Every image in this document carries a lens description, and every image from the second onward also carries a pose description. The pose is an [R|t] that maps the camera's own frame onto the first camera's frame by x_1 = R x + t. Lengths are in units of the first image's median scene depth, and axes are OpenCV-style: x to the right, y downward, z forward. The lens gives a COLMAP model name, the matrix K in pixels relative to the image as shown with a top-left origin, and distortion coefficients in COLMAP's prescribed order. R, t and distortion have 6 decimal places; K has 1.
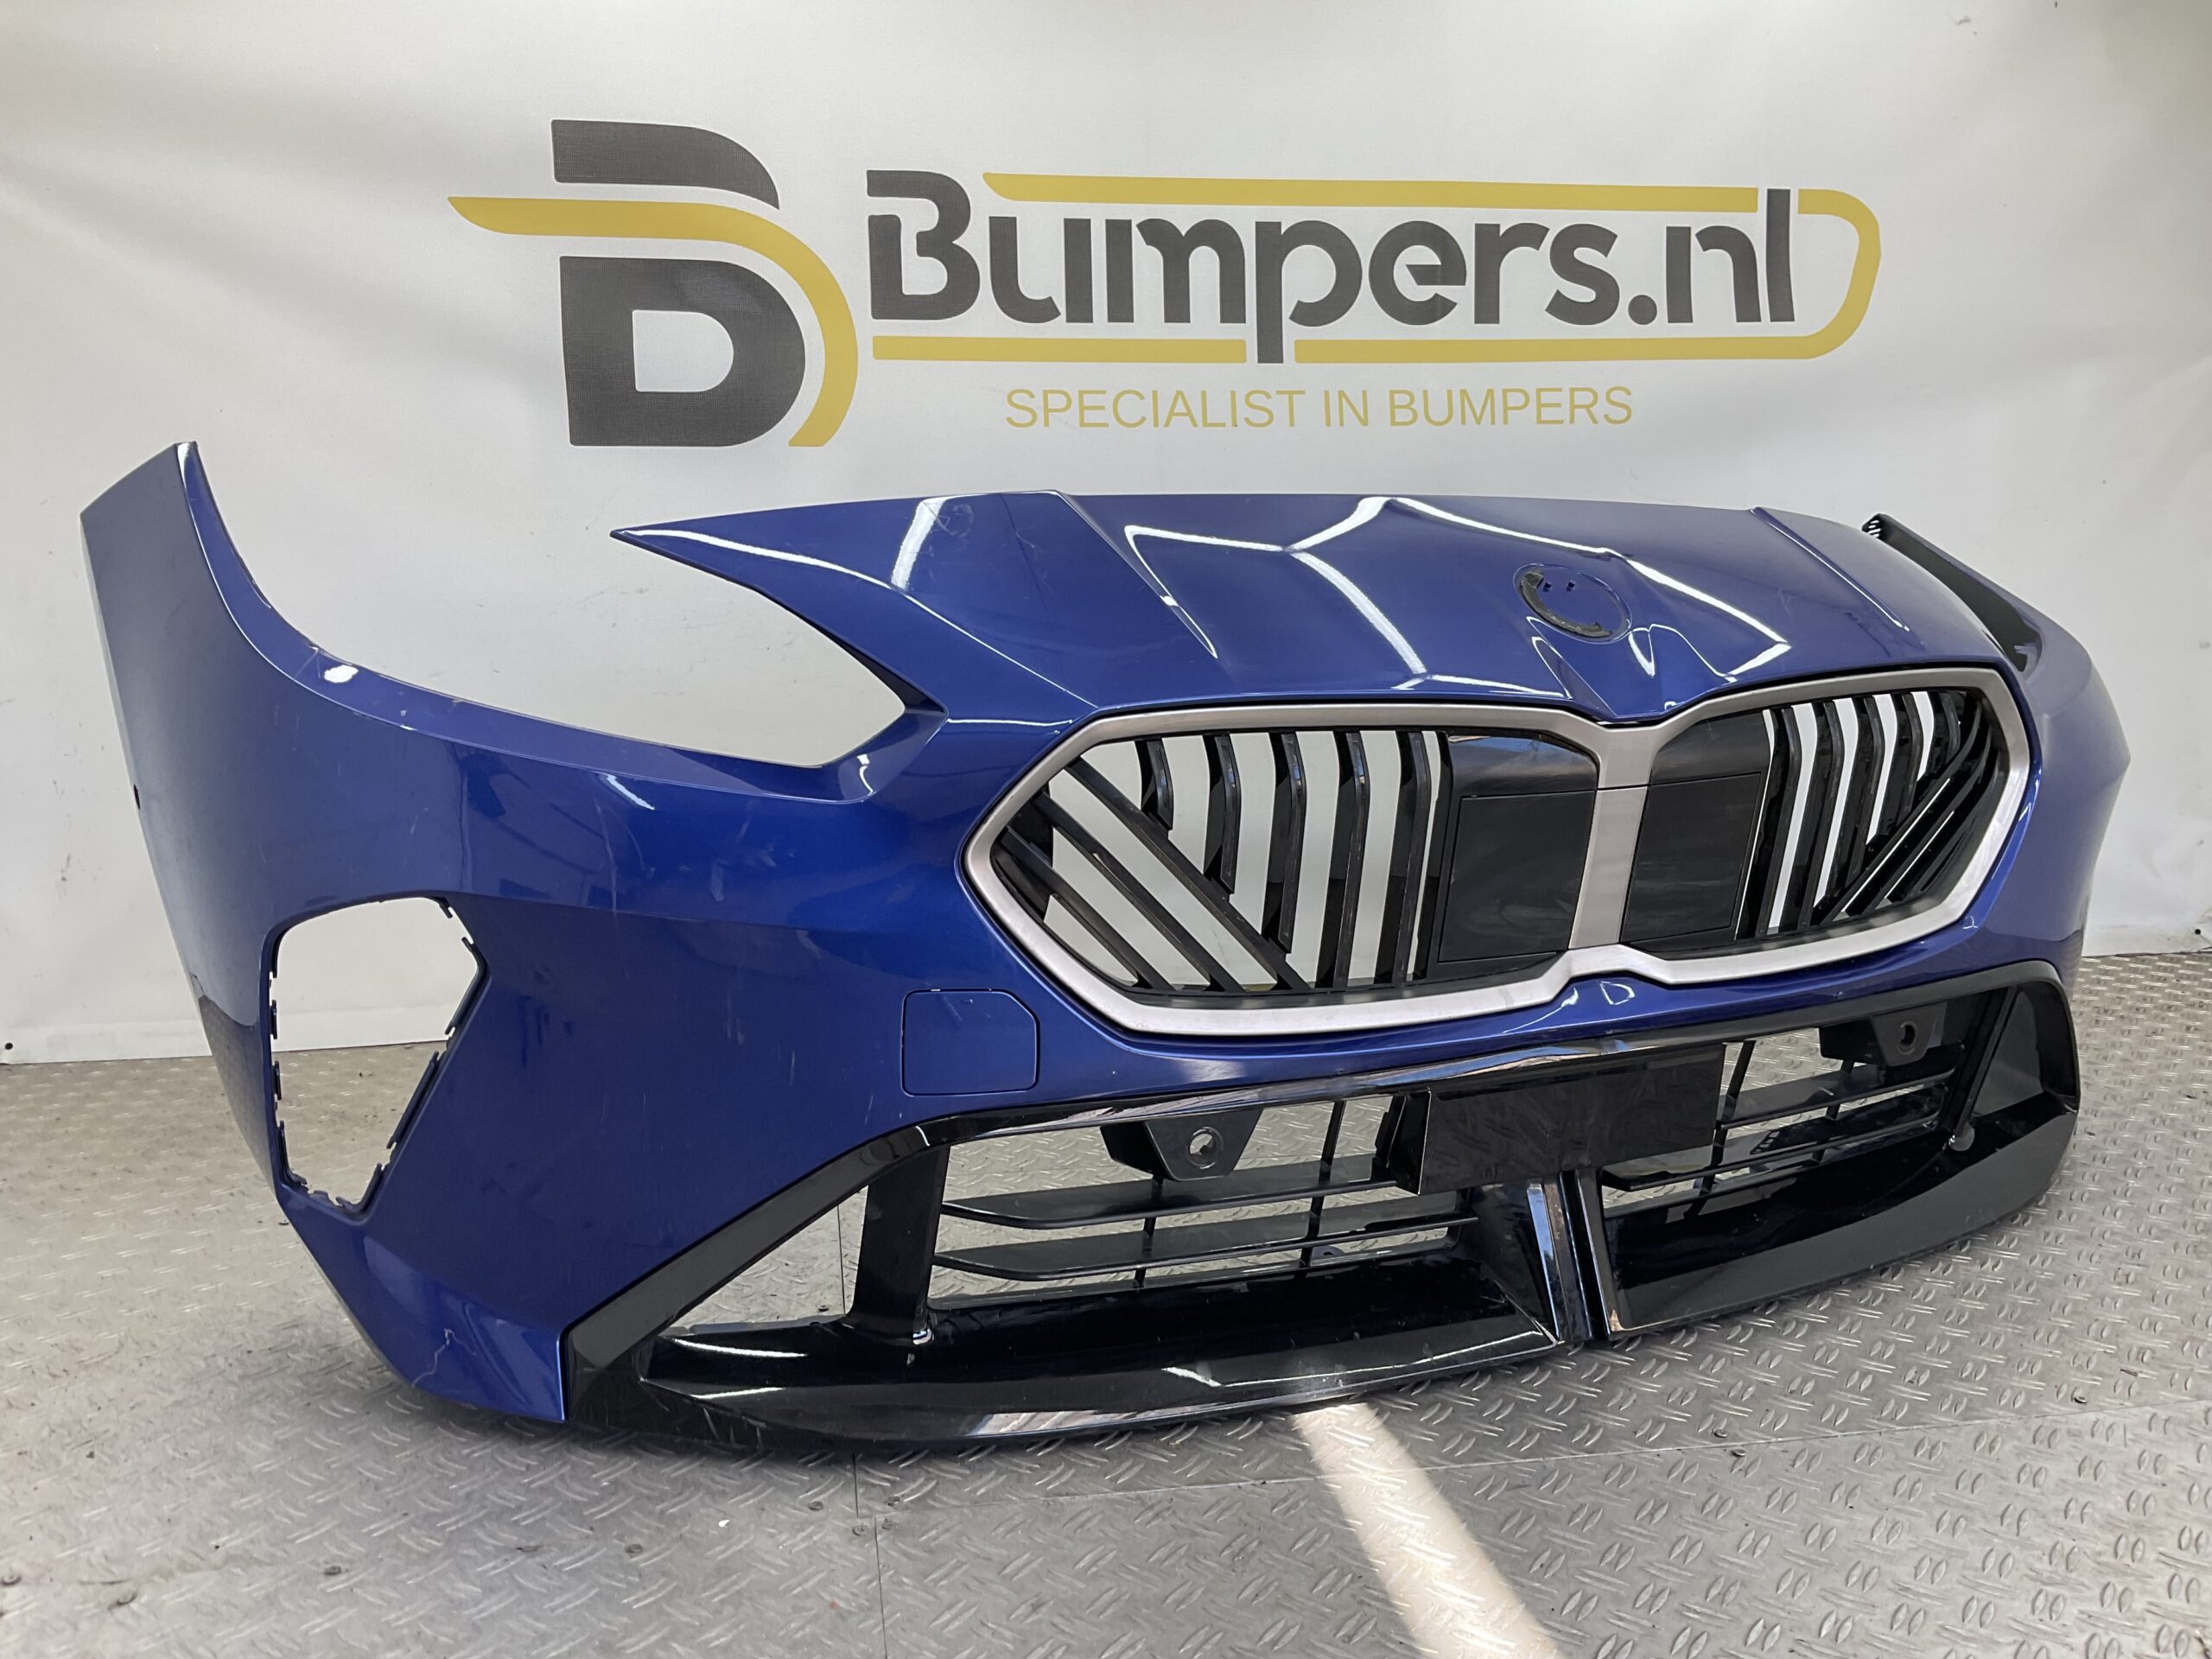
lens RADIAL K [[1823.7, 0, 1106.0], [0, 1823.7, 829.5], [0, 0, 1]] dist [0.129177, -0.262929]
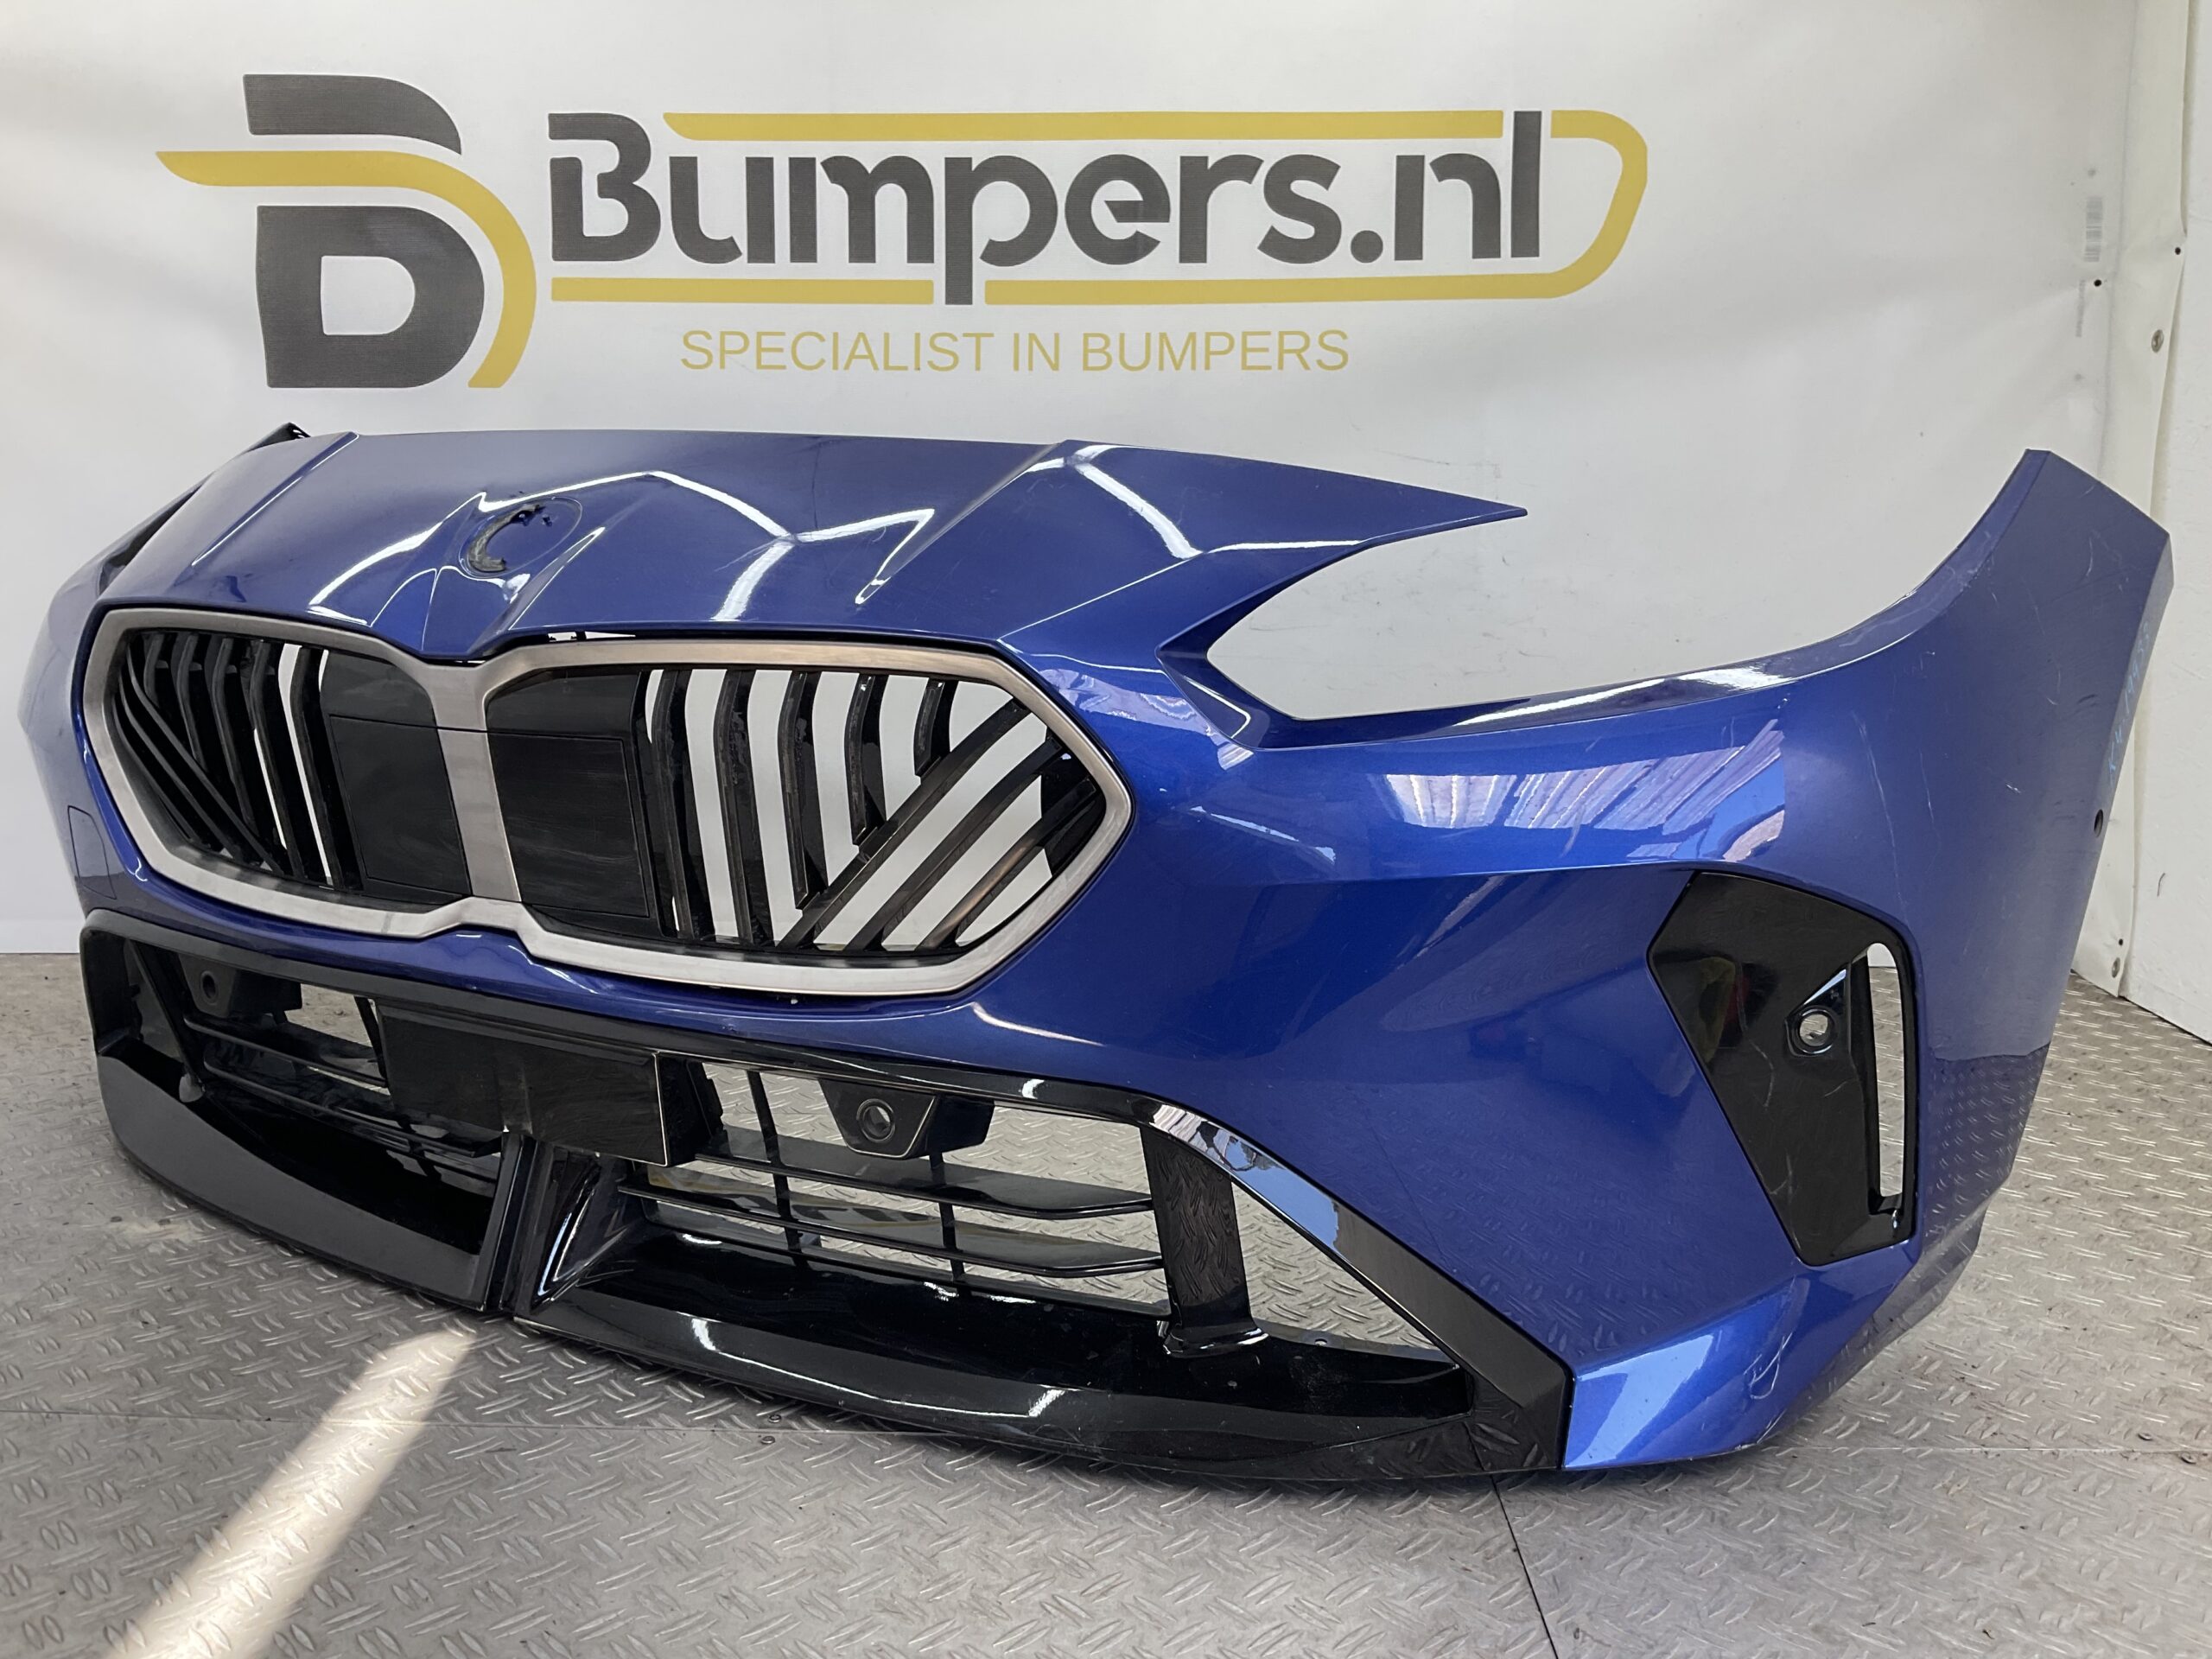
lens RADIAL K [[1823.7, 0, 1106.0], [0, 1823.7, 829.5], [0, 0, 1]] dist [0.129177, -0.262929]
pose [[0.981240, 0.045584, -0.187322, 0.378207], [-0.042318, 0.998875, 0.021395, -0.001730], [0.188087, -0.013067, 0.982066, 0.062206]]
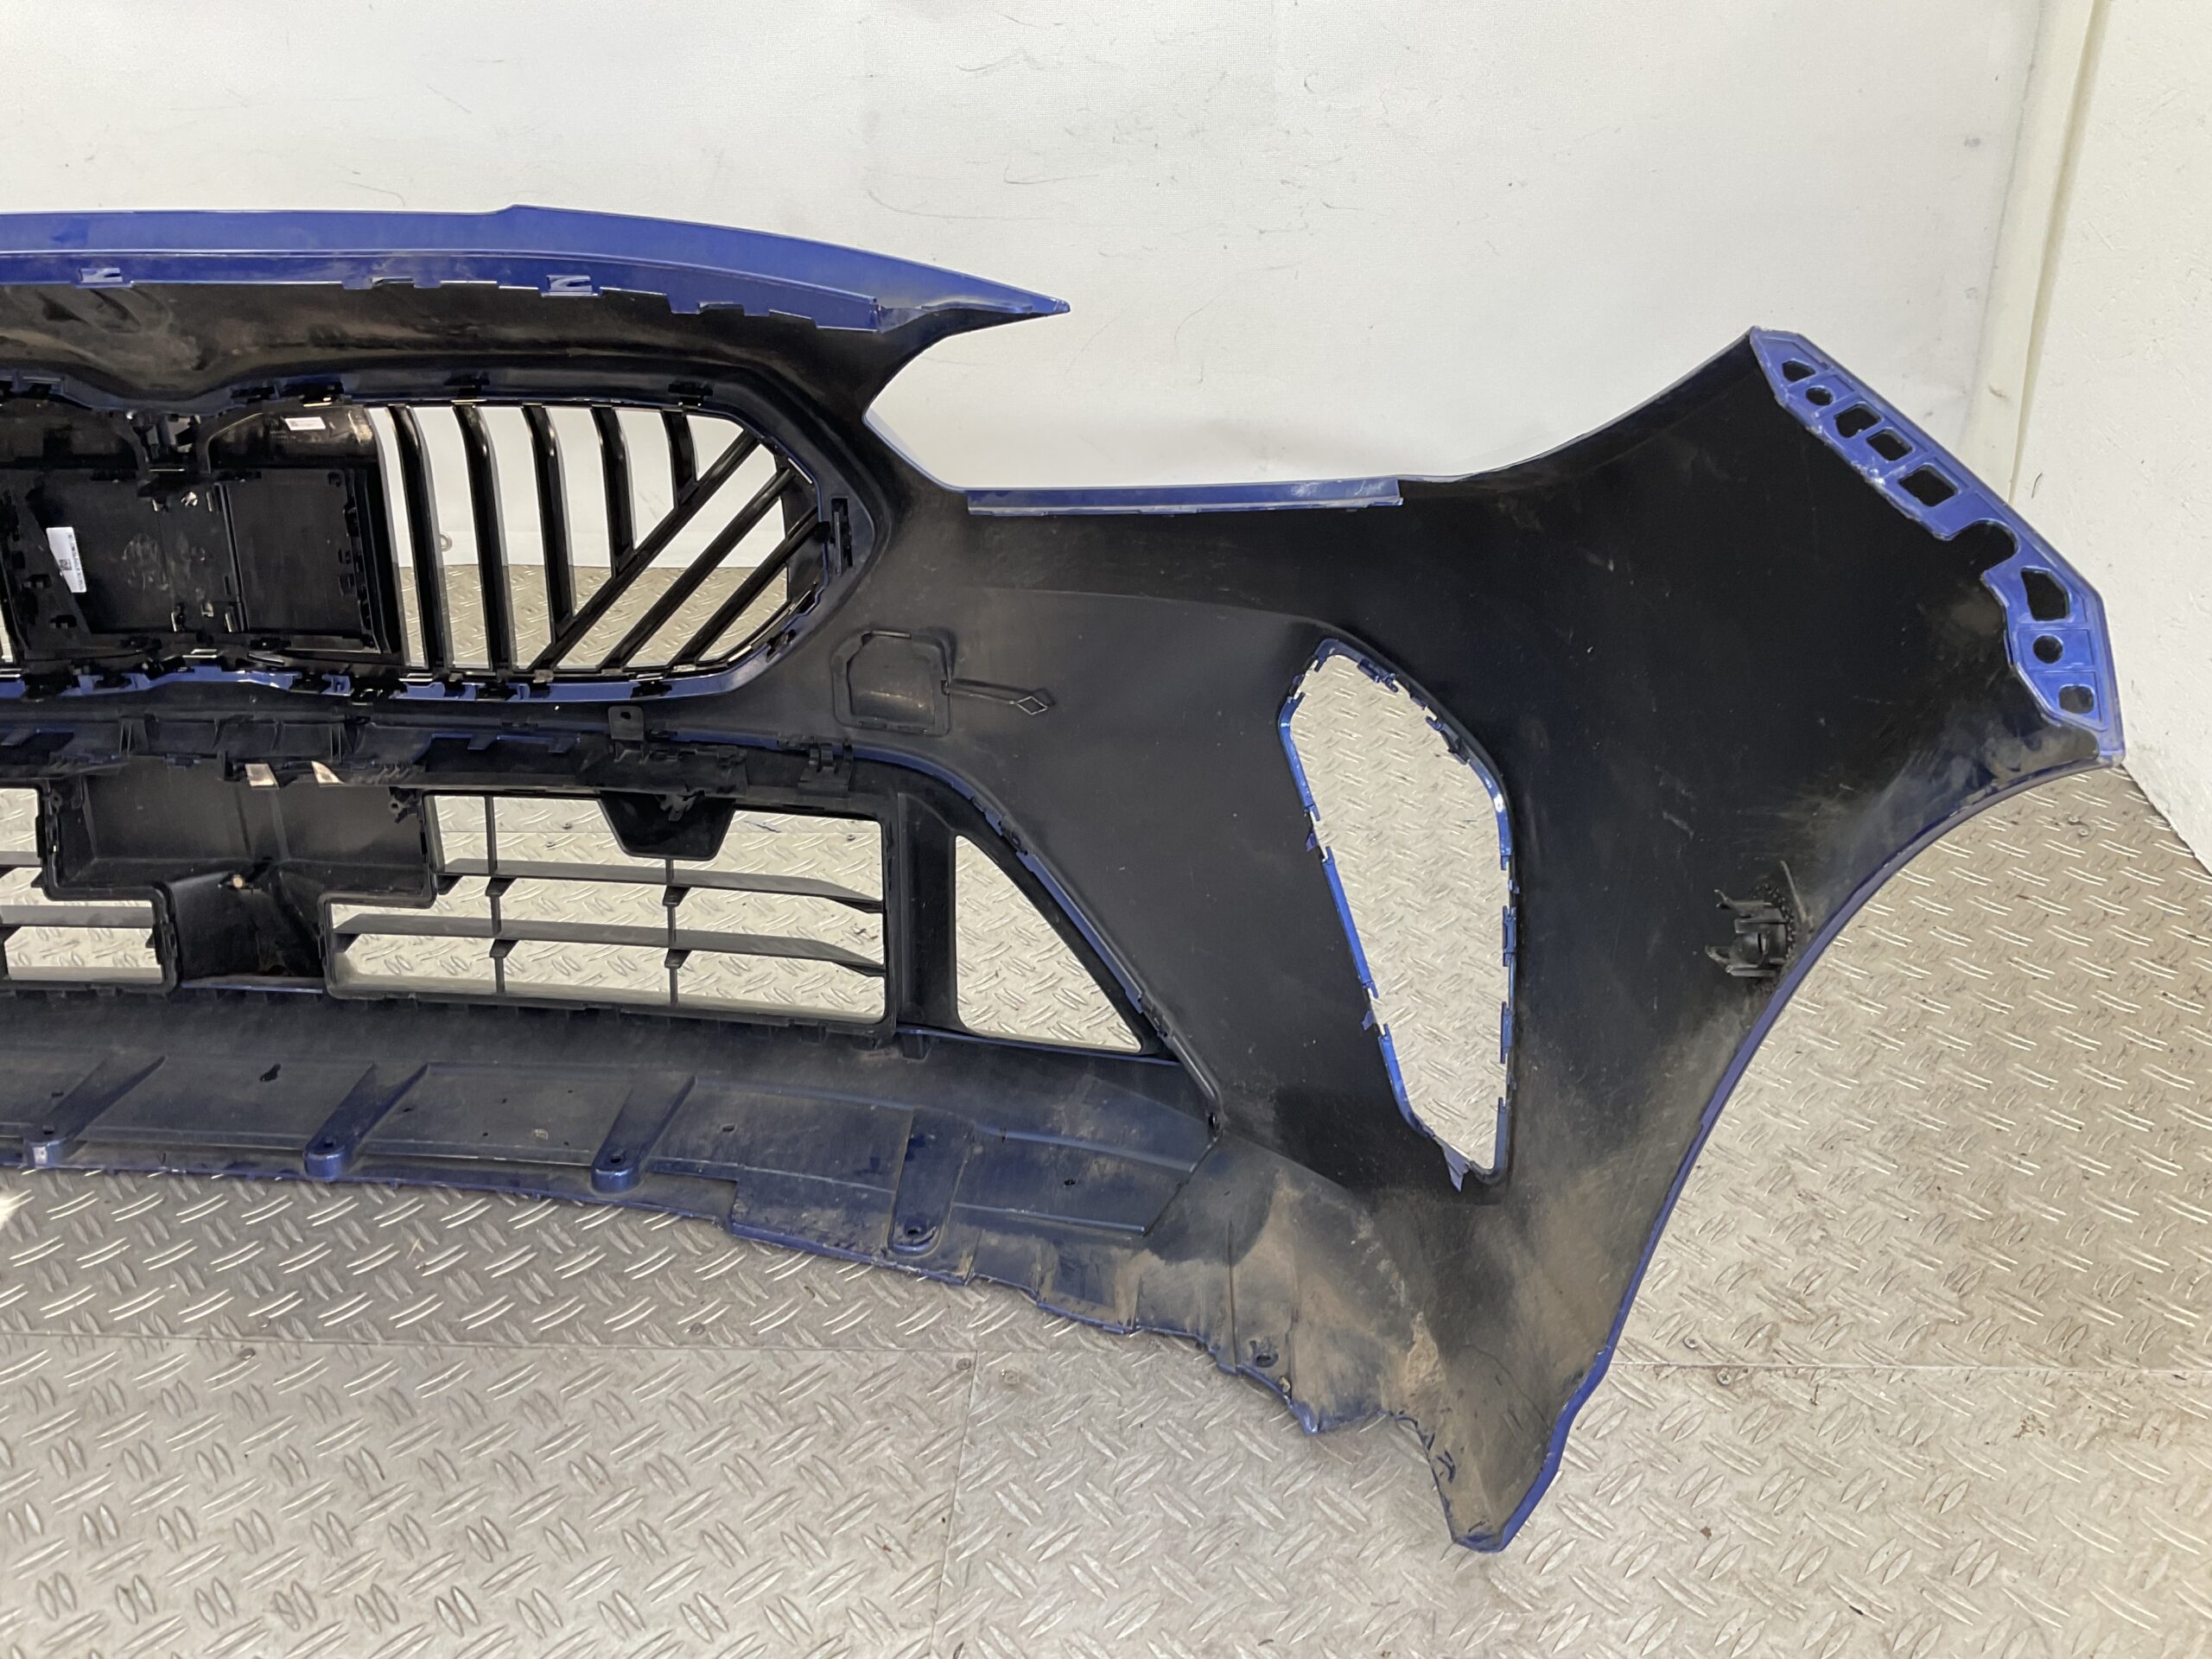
lens RADIAL K [[1832.0, 0, 1108.4], [0, 1832.0, 830.8], [0, 0, 1]] dist [0.071507, -0.138664]
pose [[0.973898, 0.091289, -0.207821, 0.517171], [-0.008750, 0.929980, 0.367507, -0.136408], [0.226818, -0.356096, 0.906504, 0.200464]]
